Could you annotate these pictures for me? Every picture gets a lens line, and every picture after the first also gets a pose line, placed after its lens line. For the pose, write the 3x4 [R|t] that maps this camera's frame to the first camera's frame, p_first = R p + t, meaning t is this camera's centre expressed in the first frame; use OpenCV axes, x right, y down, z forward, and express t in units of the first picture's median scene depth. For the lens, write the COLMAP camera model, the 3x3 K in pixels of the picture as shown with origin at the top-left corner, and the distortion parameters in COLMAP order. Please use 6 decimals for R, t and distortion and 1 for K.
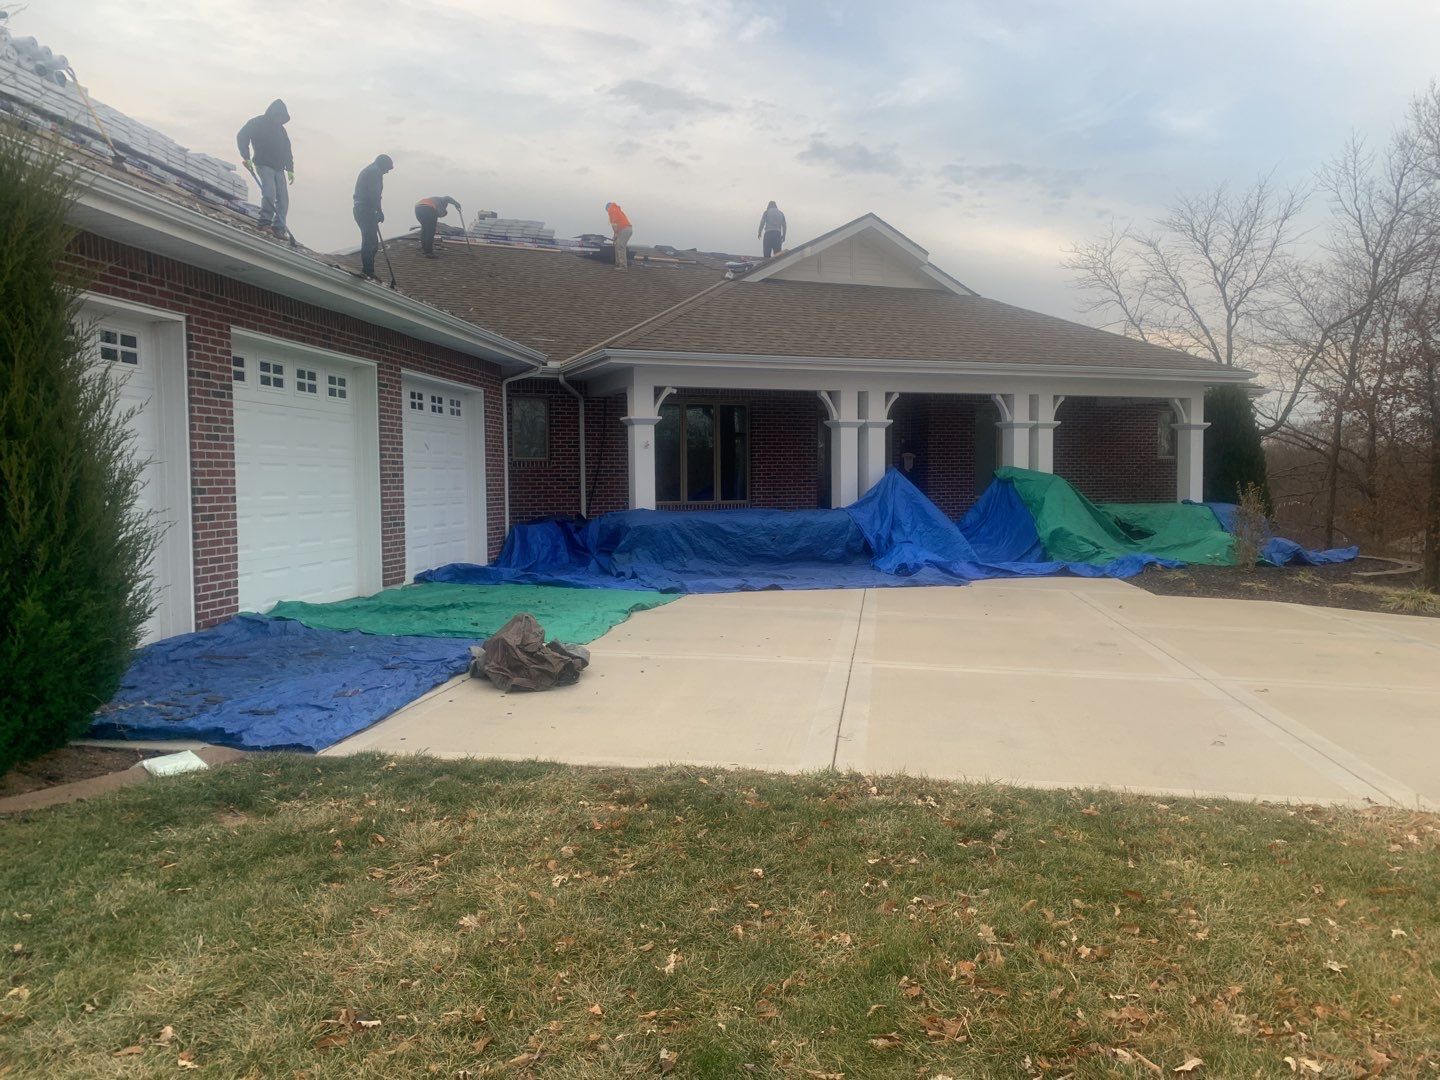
lens RADIAL K [[1072.8, 0, 715.5], [0, 1072.8, 520.3], [0, 0, 1]] dist [0.106452, -0.186379]
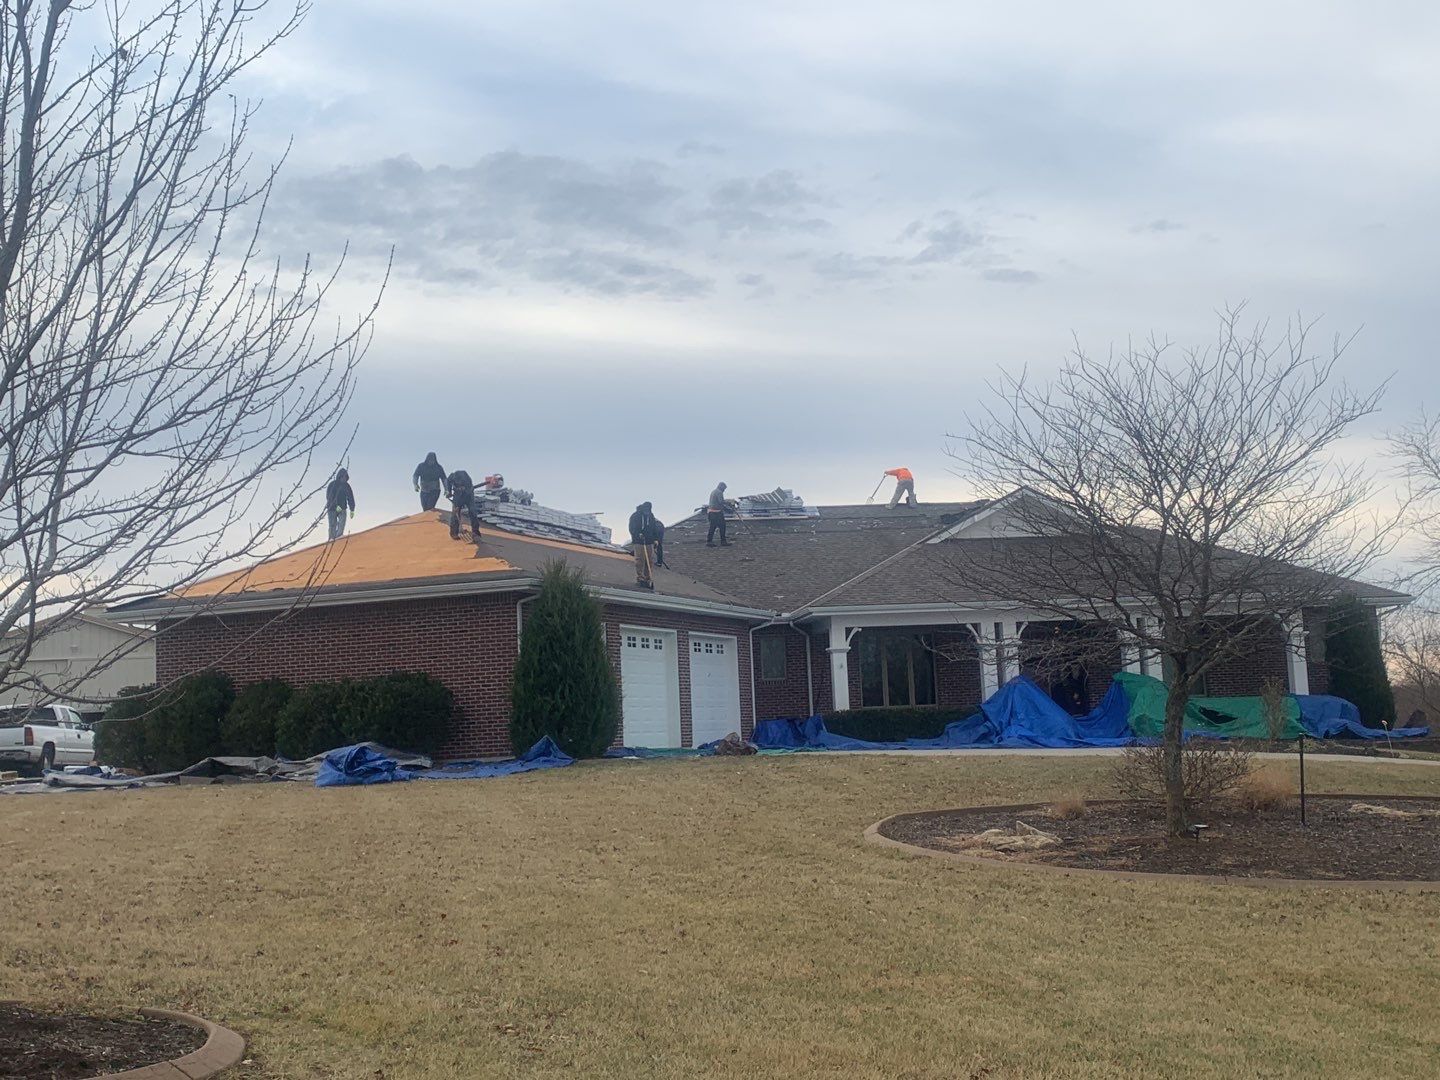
lens RADIAL K [[1072.8, 0, 715.5], [0, 1072.8, 520.3], [0, 0, 1]] dist [0.106452, -0.186379]
pose [[0.964870, -0.077273, -0.251105, 0.163562], [0.024142, 0.977802, -0.208136, 0.041820], [0.261614, 0.194762, 0.945318, -0.542610]]
